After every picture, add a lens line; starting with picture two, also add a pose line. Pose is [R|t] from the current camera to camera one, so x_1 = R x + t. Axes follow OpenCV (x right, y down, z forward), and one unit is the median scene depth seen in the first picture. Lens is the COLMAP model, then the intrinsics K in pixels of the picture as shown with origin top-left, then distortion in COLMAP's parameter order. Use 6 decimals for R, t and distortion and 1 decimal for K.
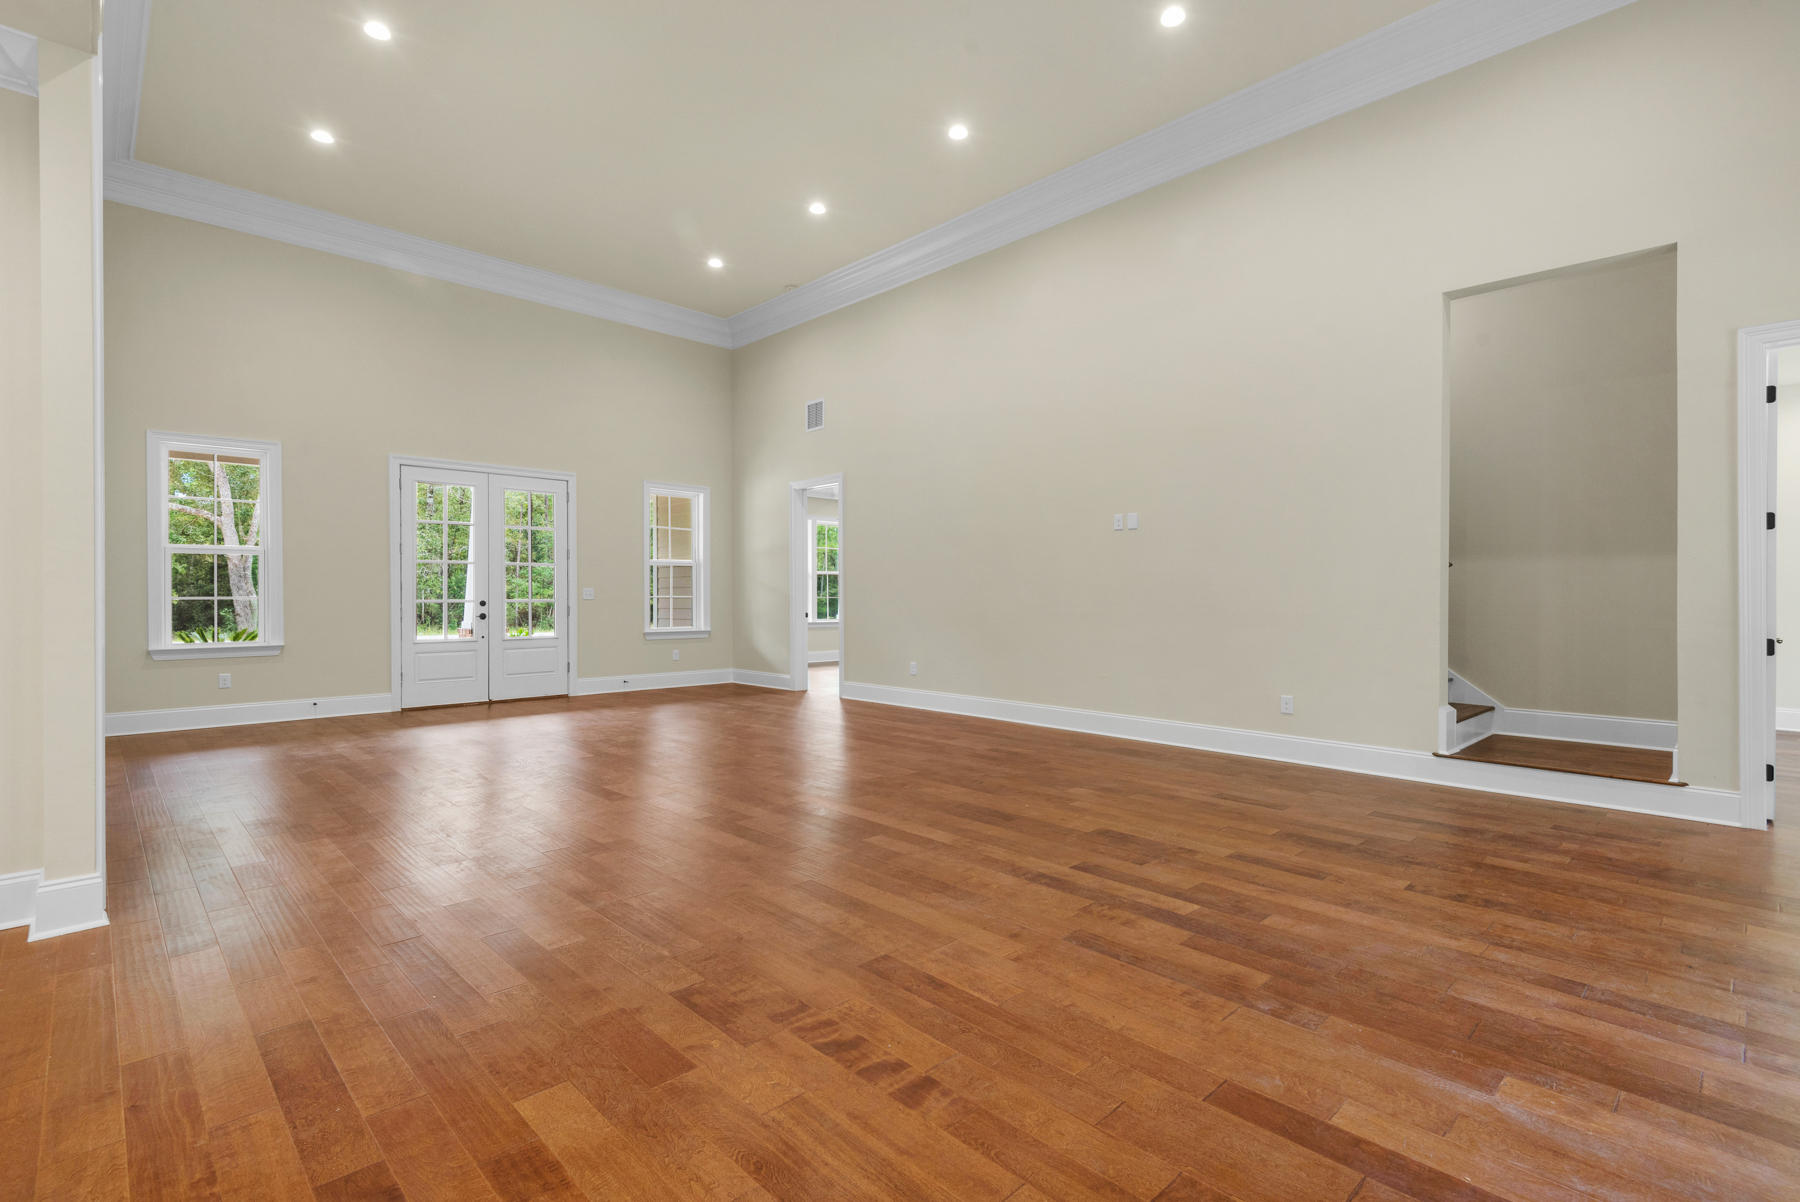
lens RADIAL K [[828.4, 0, 916.9], [0, 828.4, 590.5], [0, 0, 1]] dist [0.029724, -0.011318]
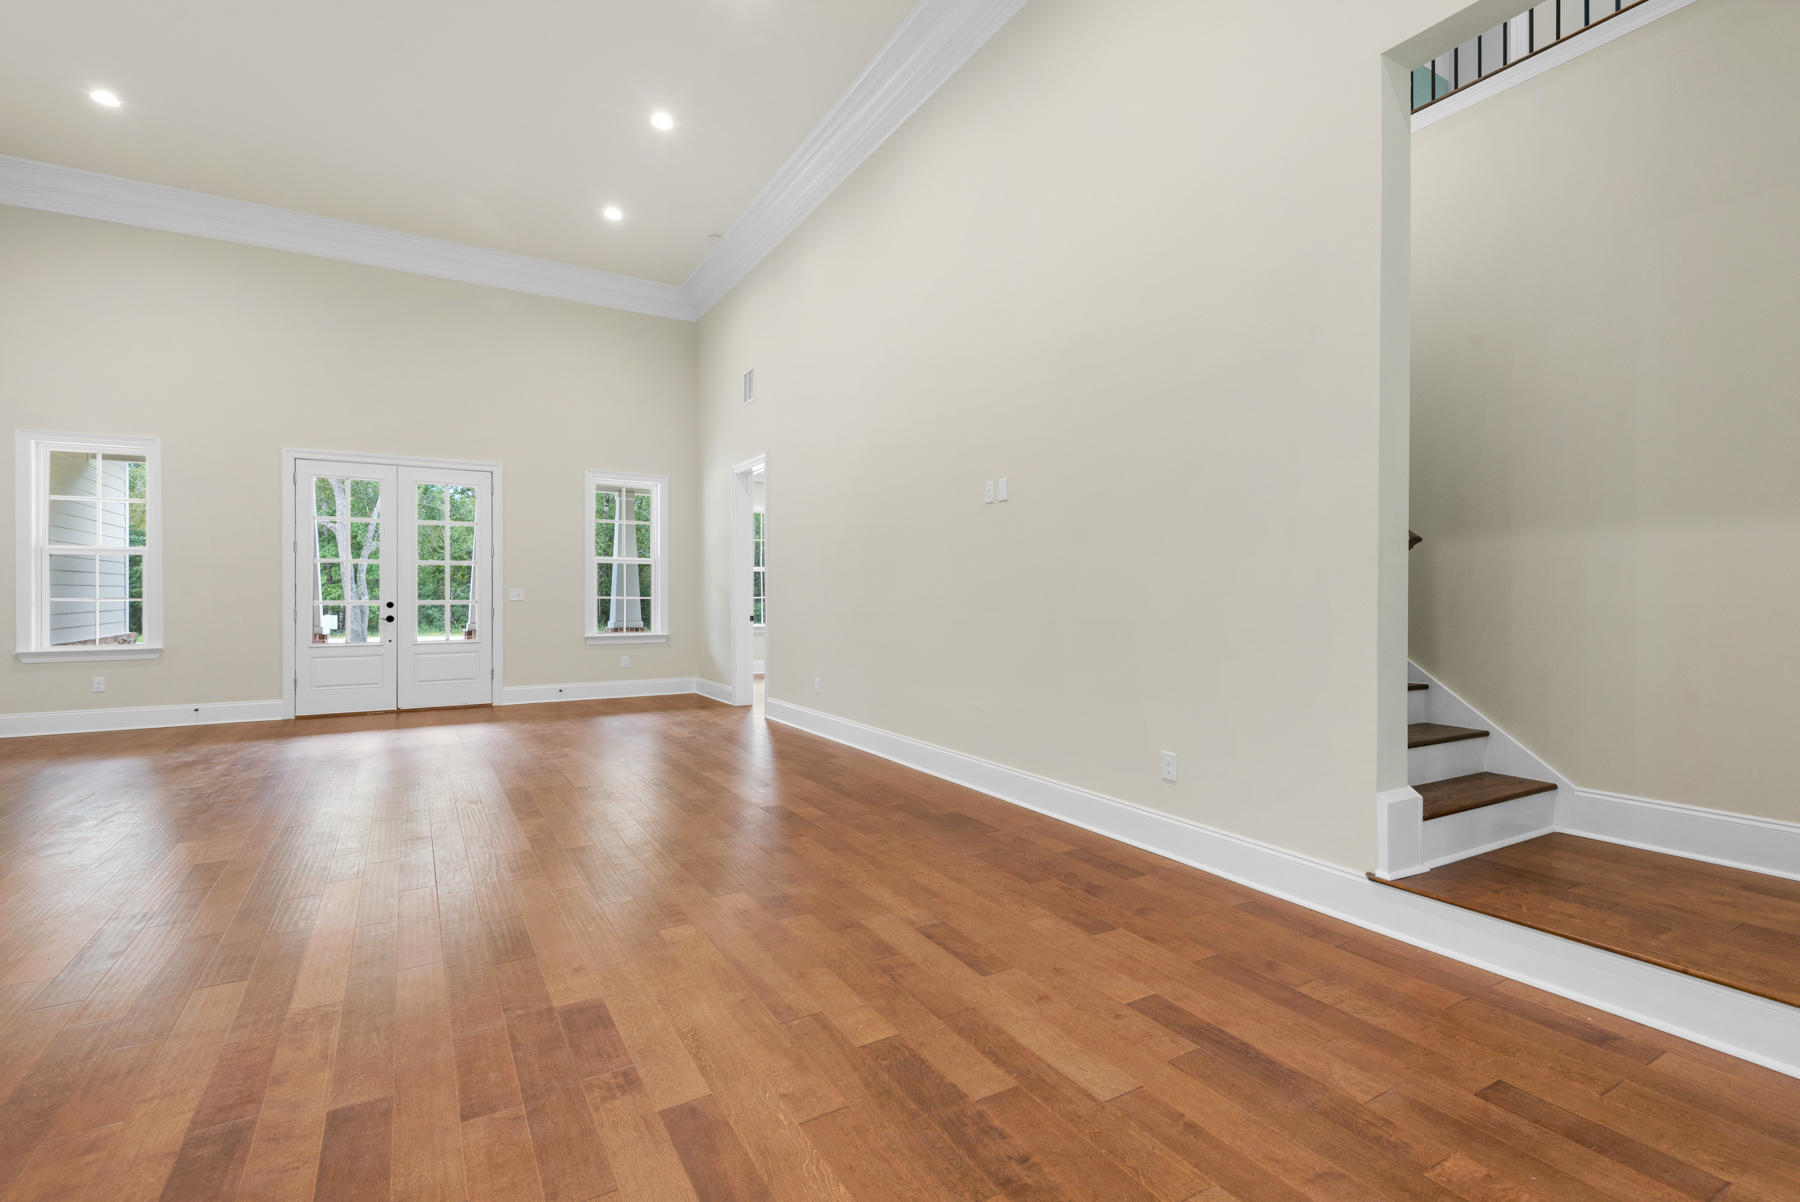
lens RADIAL K [[828.4, 0, 906.5], [0, 828.4, 593.6], [0, 0, 1]] dist [0.029724, -0.011318]
pose [[0.973276, -0.002443, -0.229624, 0.273040], [0.003199, 0.999991, 0.002923, 0.002057], [0.229615, -0.003579, 0.973275, 0.233882]]
